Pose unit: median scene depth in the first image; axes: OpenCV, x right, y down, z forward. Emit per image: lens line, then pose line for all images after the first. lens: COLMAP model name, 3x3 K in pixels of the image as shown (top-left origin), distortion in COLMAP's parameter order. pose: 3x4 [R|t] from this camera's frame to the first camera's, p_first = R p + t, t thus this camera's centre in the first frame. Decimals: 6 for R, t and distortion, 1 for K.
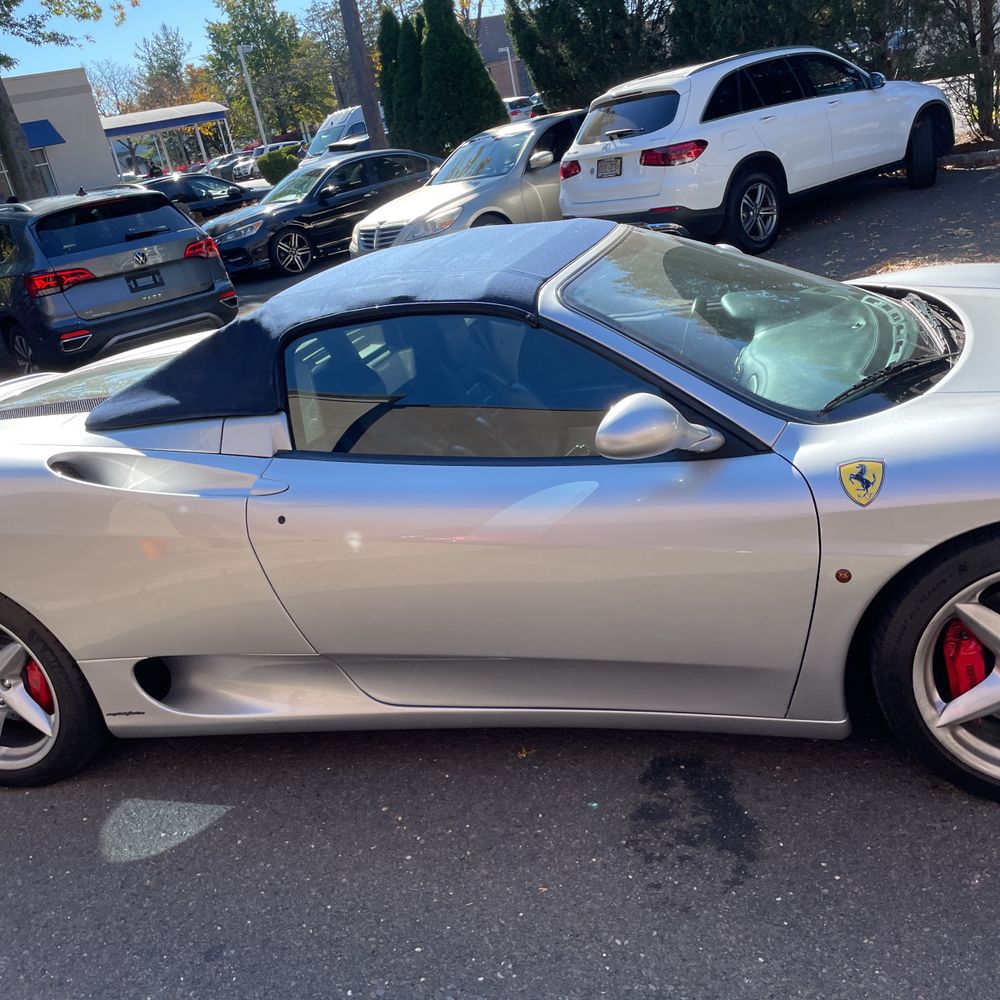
lens RADIAL K [[1000.2, 0, 502.9], [0, 1000.2, 492.2], [0, 0, 1]] dist [0.090871, -0.121848]
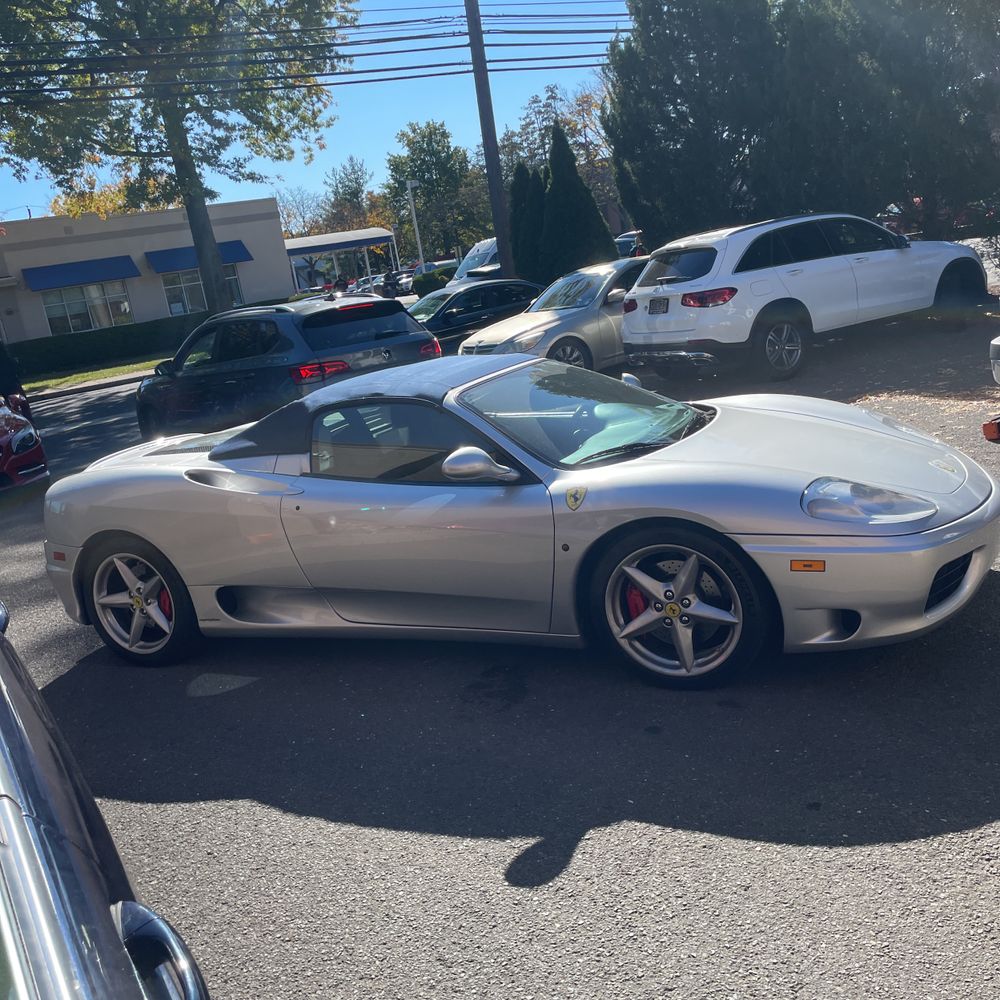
lens RADIAL K [[1035.4, 0, 485.2], [0, 1035.4, 476.8], [0, 0, 1]] dist [0.160360, -0.434917]
pose [[0.983238, 0.063834, -0.170786, 0.117820], [-0.084742, 0.989382, -0.118079, 0.044720], [0.161435, 0.130573, 0.978207, -0.219685]]
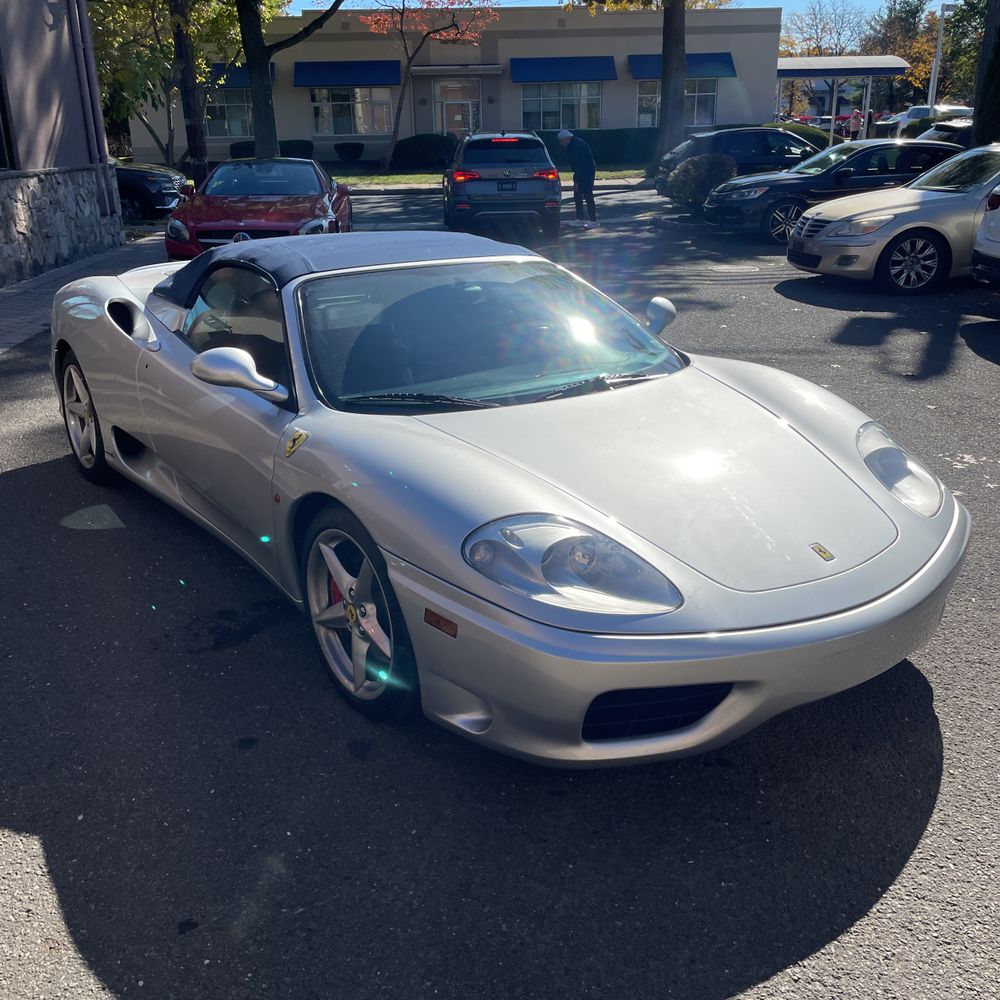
lens RADIAL K [[1080.1, 0, 500.2], [0, 1080.1, 467.2], [0, 0, 1]] dist [-0.006073, -0.017360]
pose [[0.758035, 0.347825, -0.551725, 0.340254], [-0.336571, 0.933204, 0.125895, -0.064356], [0.558662, 0.090262, 0.824469, -0.041897]]
